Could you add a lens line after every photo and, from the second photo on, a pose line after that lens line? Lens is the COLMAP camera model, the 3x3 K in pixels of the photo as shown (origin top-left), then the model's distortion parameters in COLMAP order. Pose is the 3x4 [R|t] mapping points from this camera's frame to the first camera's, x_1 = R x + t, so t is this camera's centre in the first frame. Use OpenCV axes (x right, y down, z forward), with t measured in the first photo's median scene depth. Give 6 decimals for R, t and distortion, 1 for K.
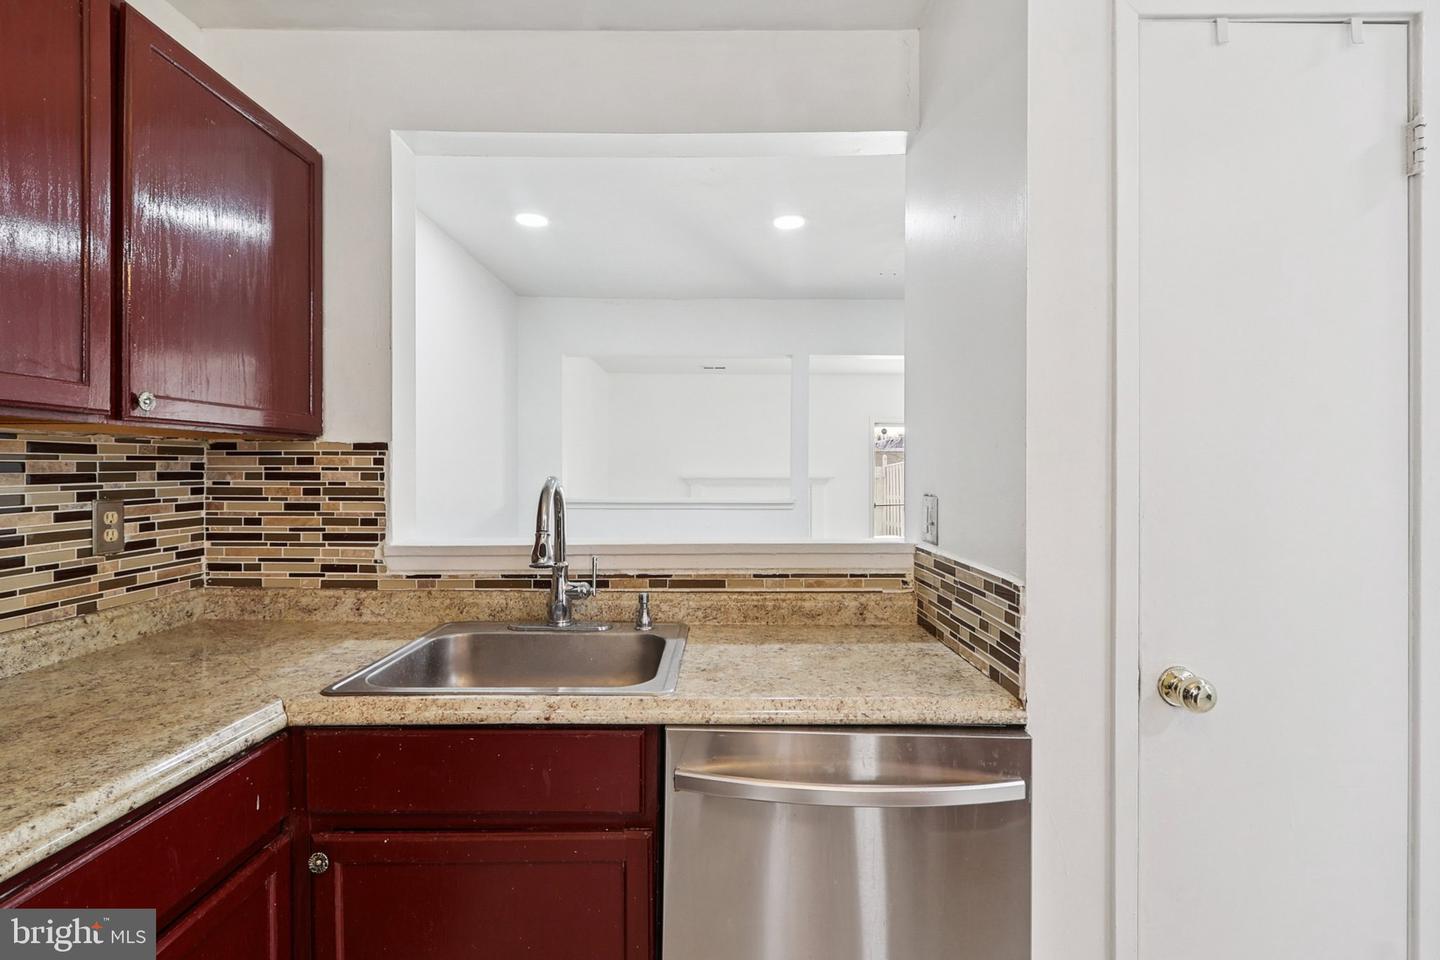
lens RADIAL K [[680.1, 0, 728.3], [0, 680.1, 466.6], [0, 0, 1]] dist [0.001632, -0.000324]
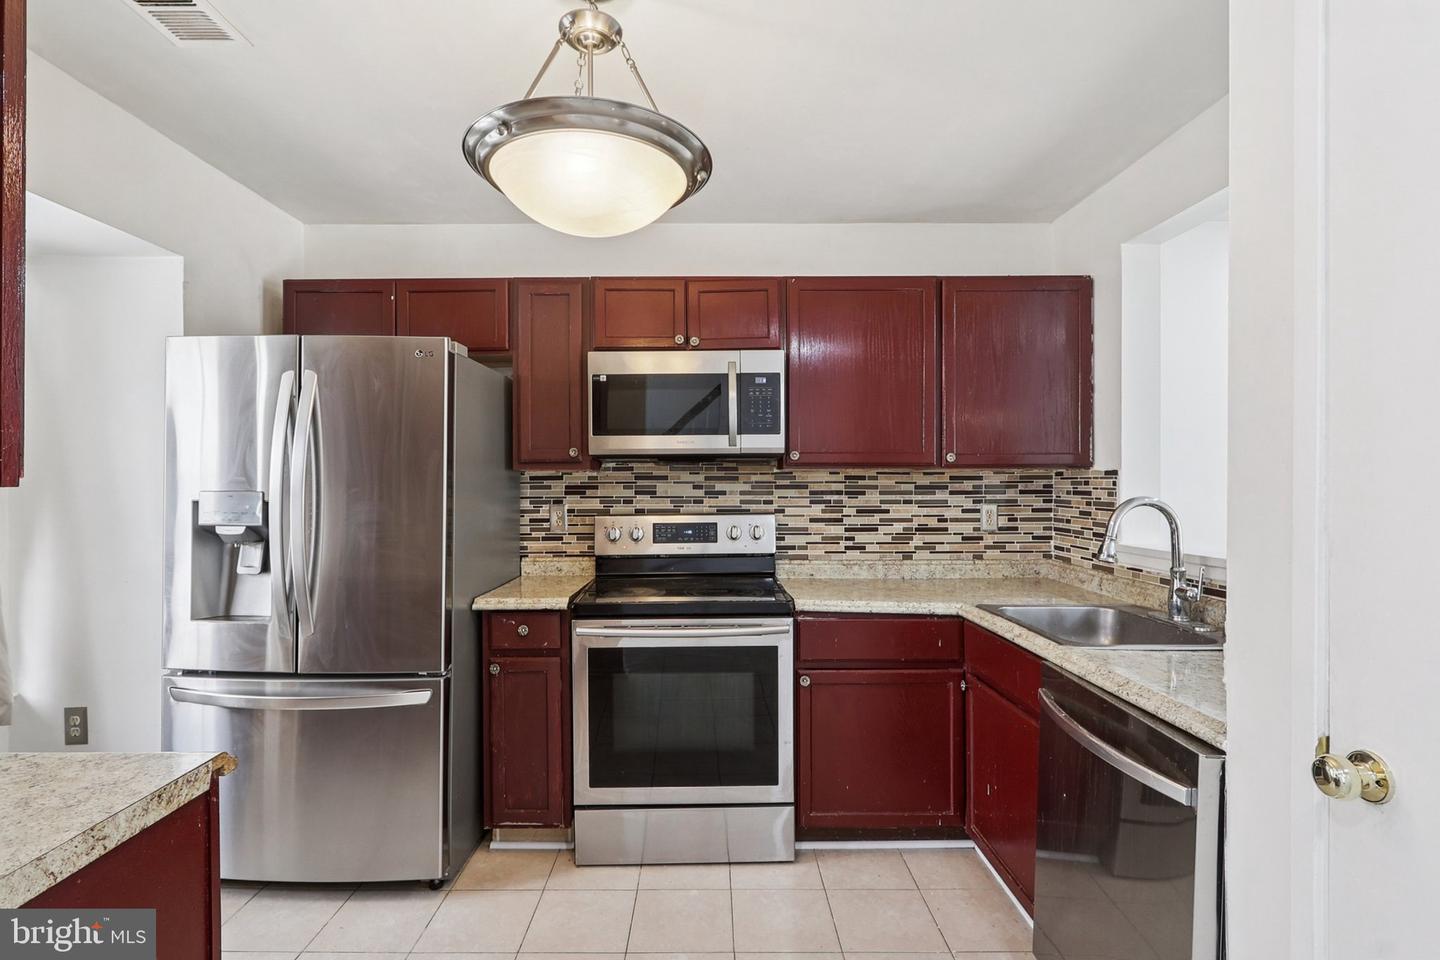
lens RADIAL K [[677.4, 0, 697.8], [0, 677.4, 460.1], [0, 0, 1]] dist [0.002353, -0.007637]
pose [[0.000767, -0.033424, -0.999441, 0.953998], [0.004684, 0.999430, -0.033420, -0.014174], [0.999989, -0.004655, 0.000924, 0.146505]]
